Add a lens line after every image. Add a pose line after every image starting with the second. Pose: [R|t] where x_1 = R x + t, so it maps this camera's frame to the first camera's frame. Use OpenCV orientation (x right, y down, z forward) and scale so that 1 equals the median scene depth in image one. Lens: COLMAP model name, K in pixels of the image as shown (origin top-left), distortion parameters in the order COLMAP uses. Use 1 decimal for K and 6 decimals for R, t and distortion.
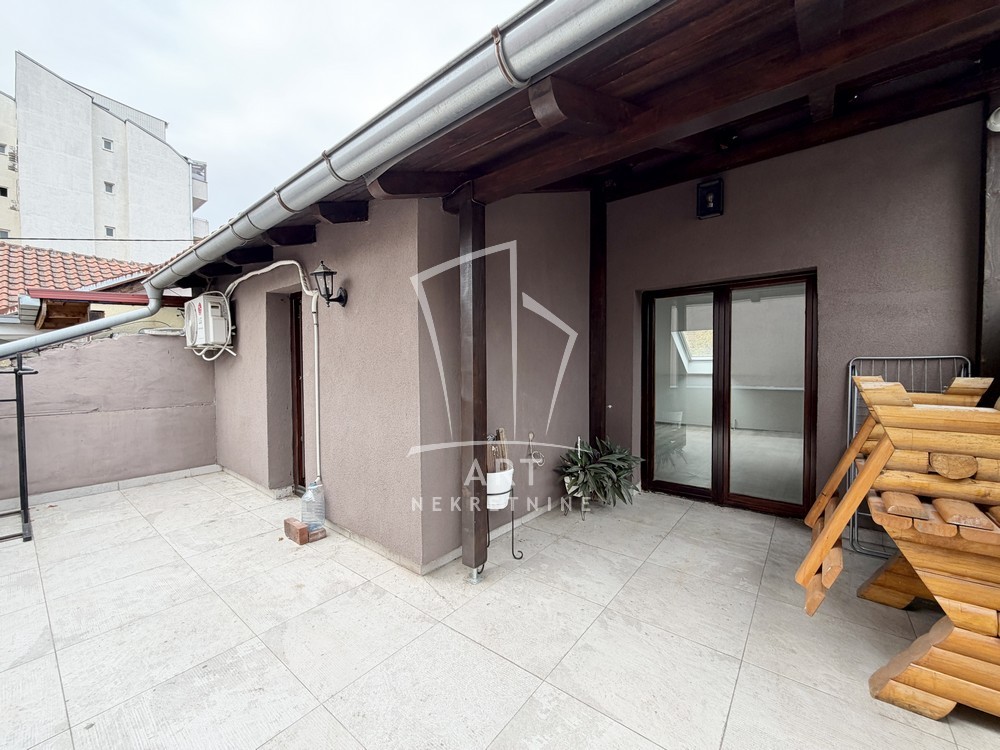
lens RADIAL K [[403.7, 0, 502.3], [0, 403.7, 377.5], [0, 0, 1]] dist [-0.000959, -0.000181]
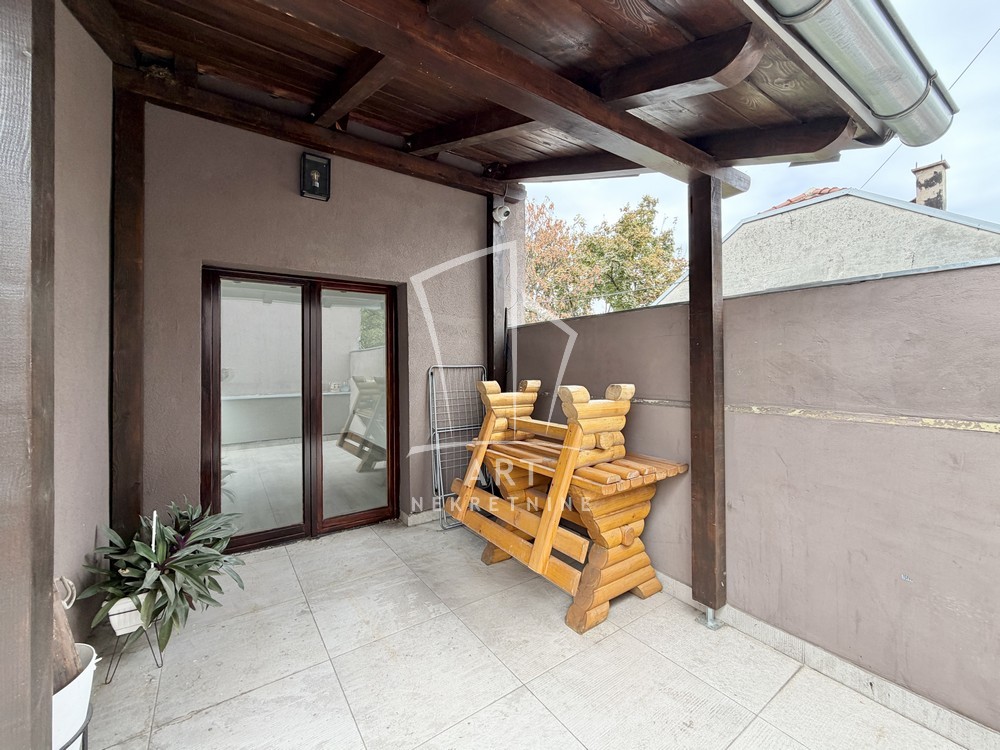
lens RADIAL K [[403.7, 0, 507.3], [0, 403.7, 365.2], [0, 0, 1]] dist [-0.000959, -0.000181]
pose [[0.291939, 0.008231, 0.956402, -0.156808], [0.035774, 0.999169, -0.019519, -0.015558], [-0.955768, 0.039913, 0.291402, 0.346938]]
